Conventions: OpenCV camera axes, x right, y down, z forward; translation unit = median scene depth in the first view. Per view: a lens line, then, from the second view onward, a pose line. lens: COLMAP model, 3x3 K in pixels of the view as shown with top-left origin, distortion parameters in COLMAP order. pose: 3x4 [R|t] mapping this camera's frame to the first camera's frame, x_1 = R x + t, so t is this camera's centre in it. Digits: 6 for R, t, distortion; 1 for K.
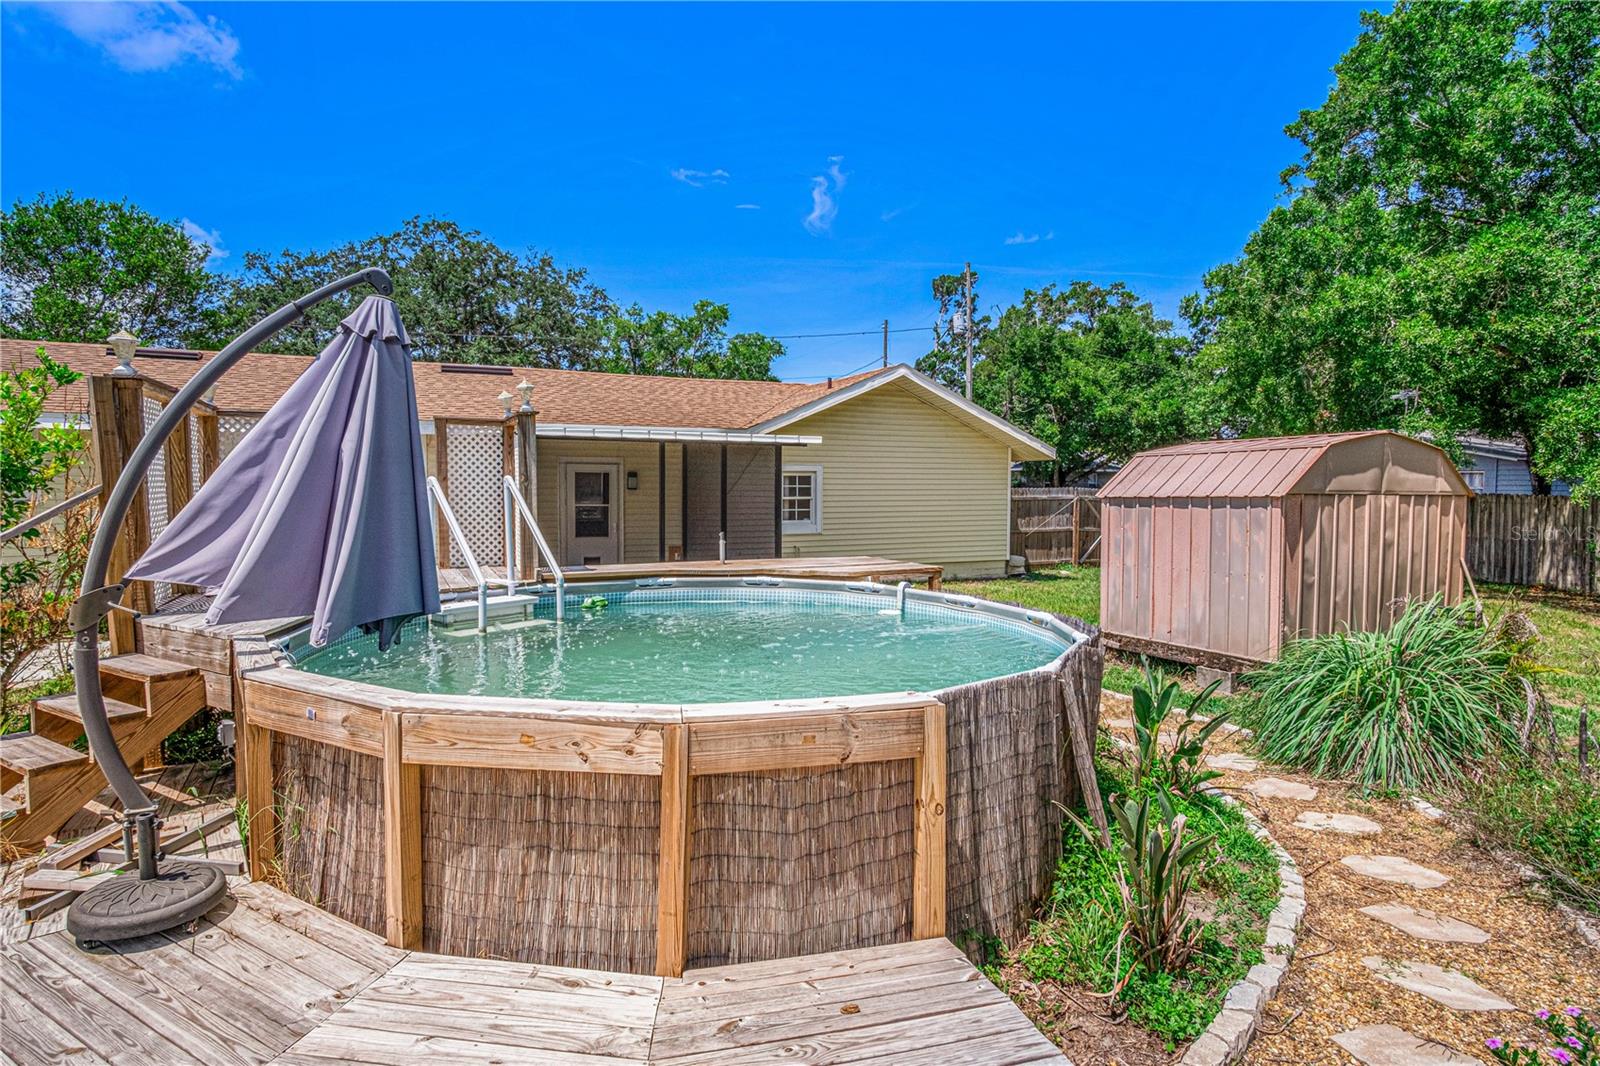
lens RADIAL K [[867.2, 0, 800.0], [0, 867.2, 533.0], [0, 0, 1]] dist [-0.021646, 0.000766]
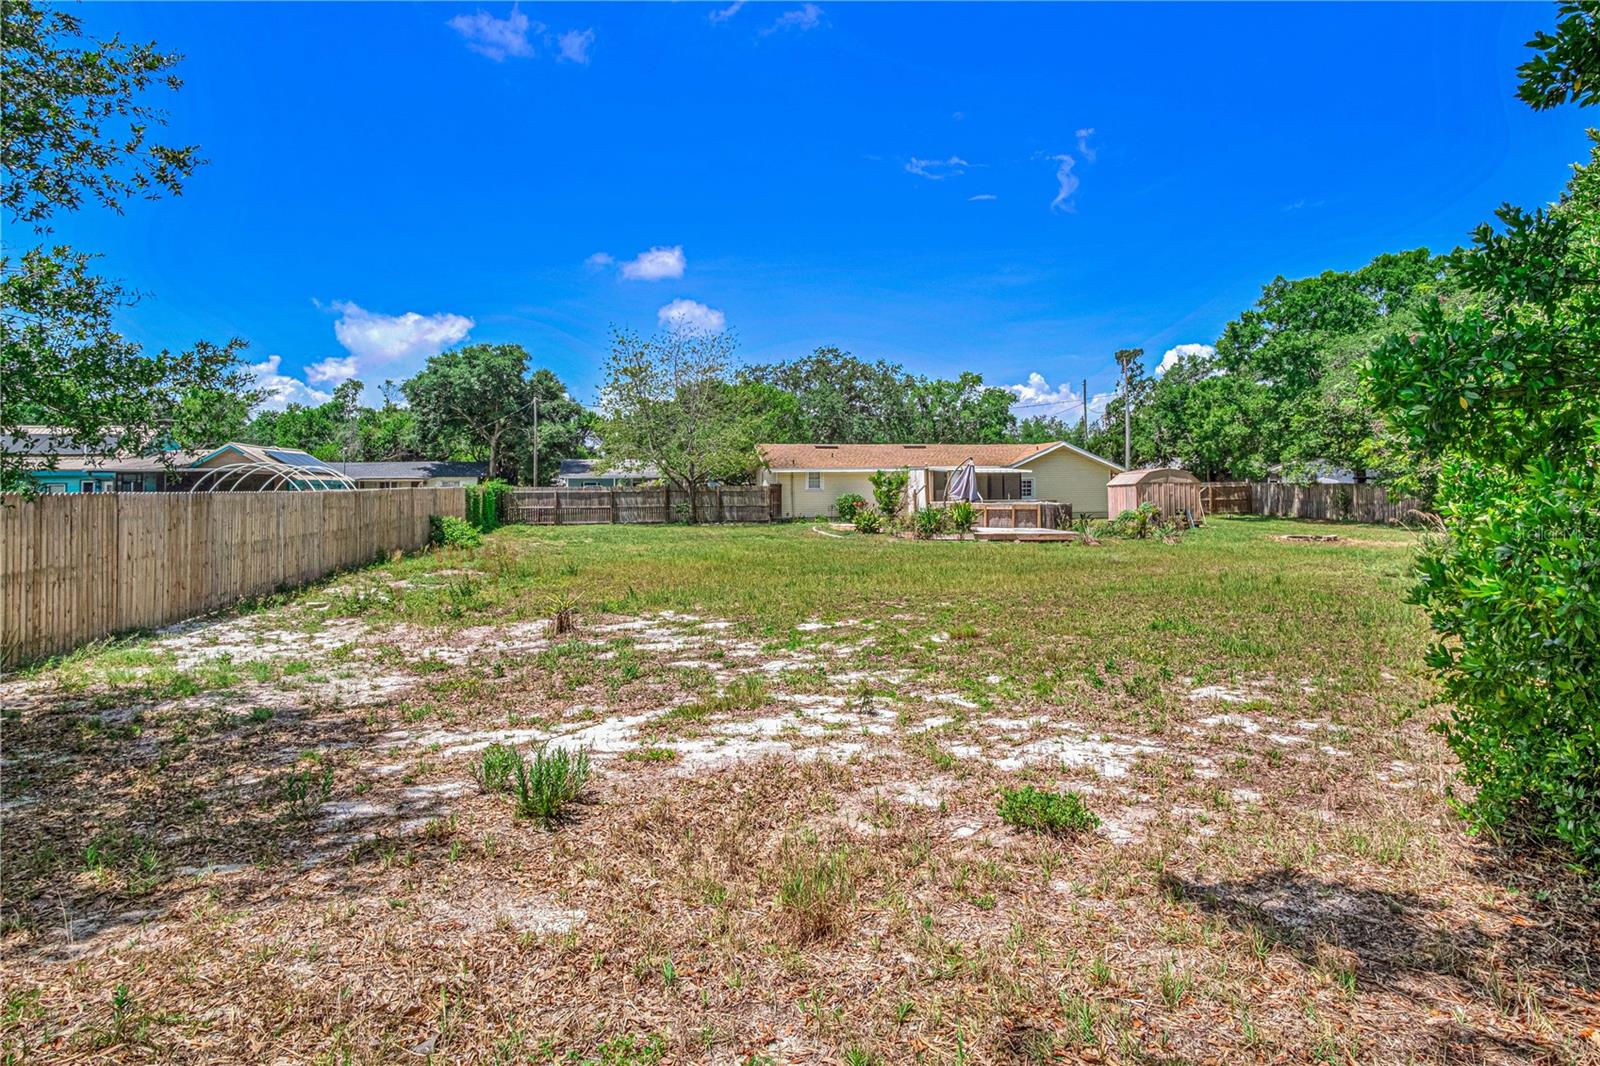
lens RADIAL K [[867.2, 0, 800.0], [0, 867.2, 533.0], [0, 0, 1]] dist [-0.021646, 0.000766]
pose [[0.966244, -0.001243, -0.257625, 0.054993], [-0.000113, 0.999986, -0.005248, 0.521546], [0.257628, 0.005100, 0.966231, -8.389896]]
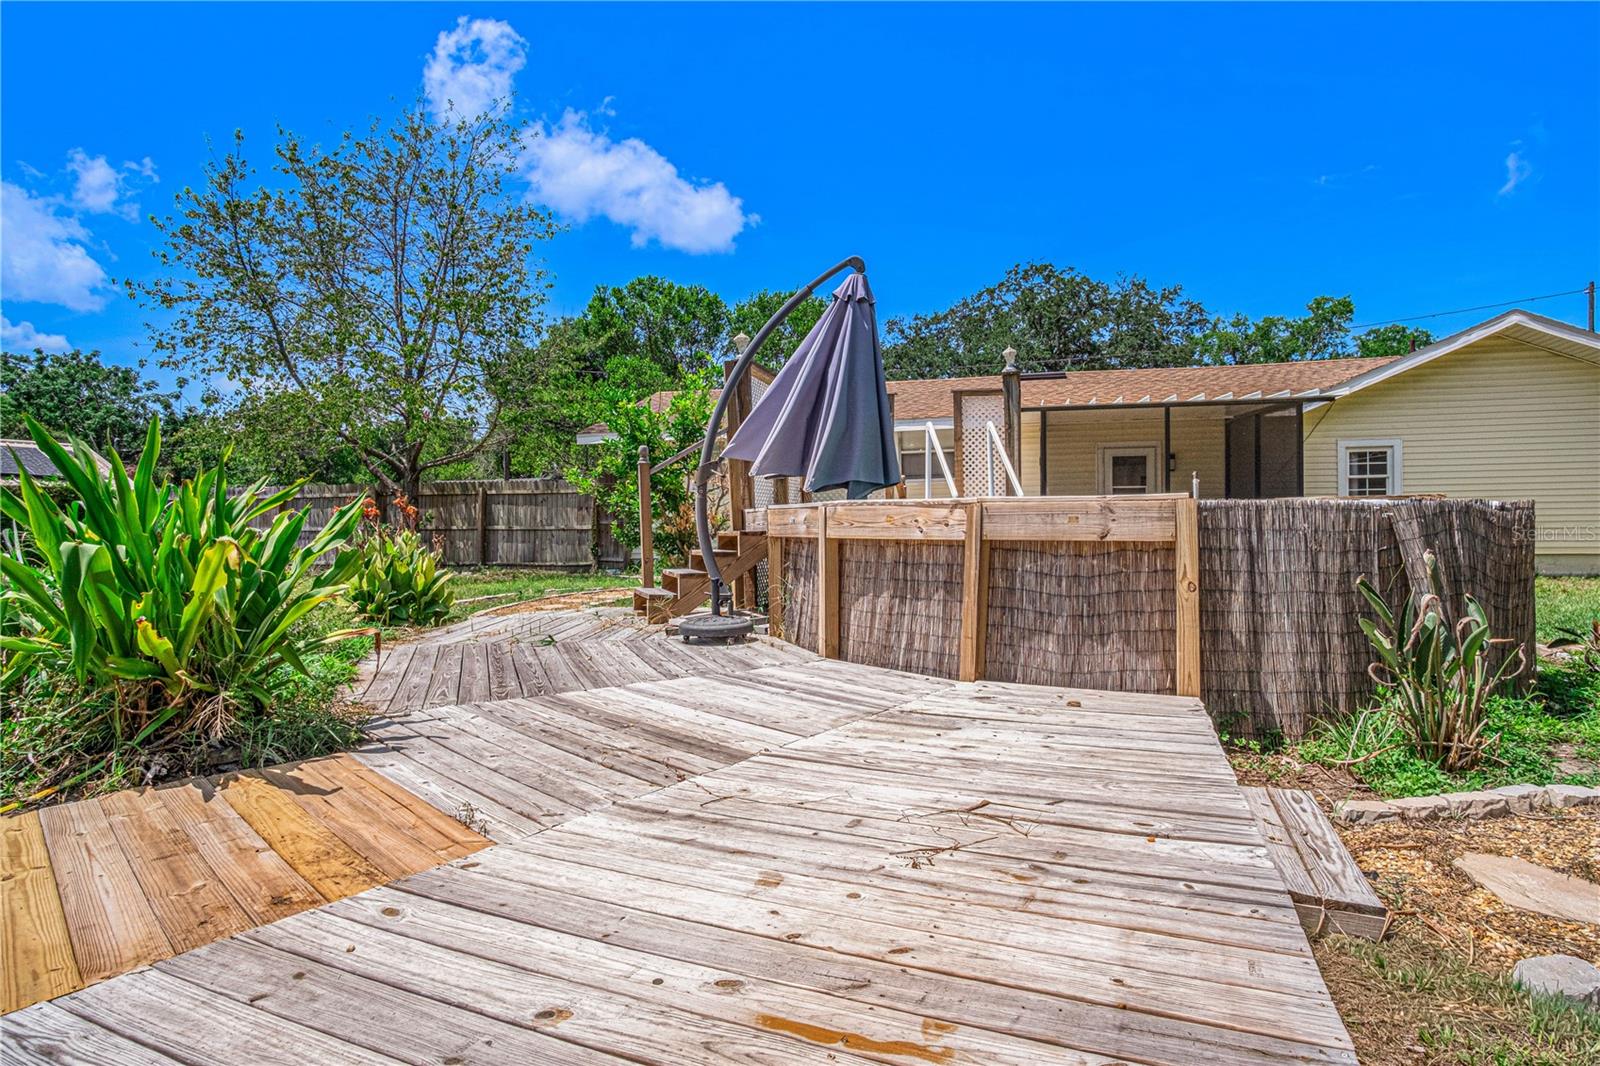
lens RADIAL K [[867.2, 0, 800.0], [0, 867.2, 533.0], [0, 0, 1]] dist [-0.021646, 0.000766]
pose [[0.770758, -0.006860, -0.637091, 0.460095], [-0.023196, 0.998977, -0.038820, 0.277736], [0.636705, 0.044699, 0.769811, -0.241689]]
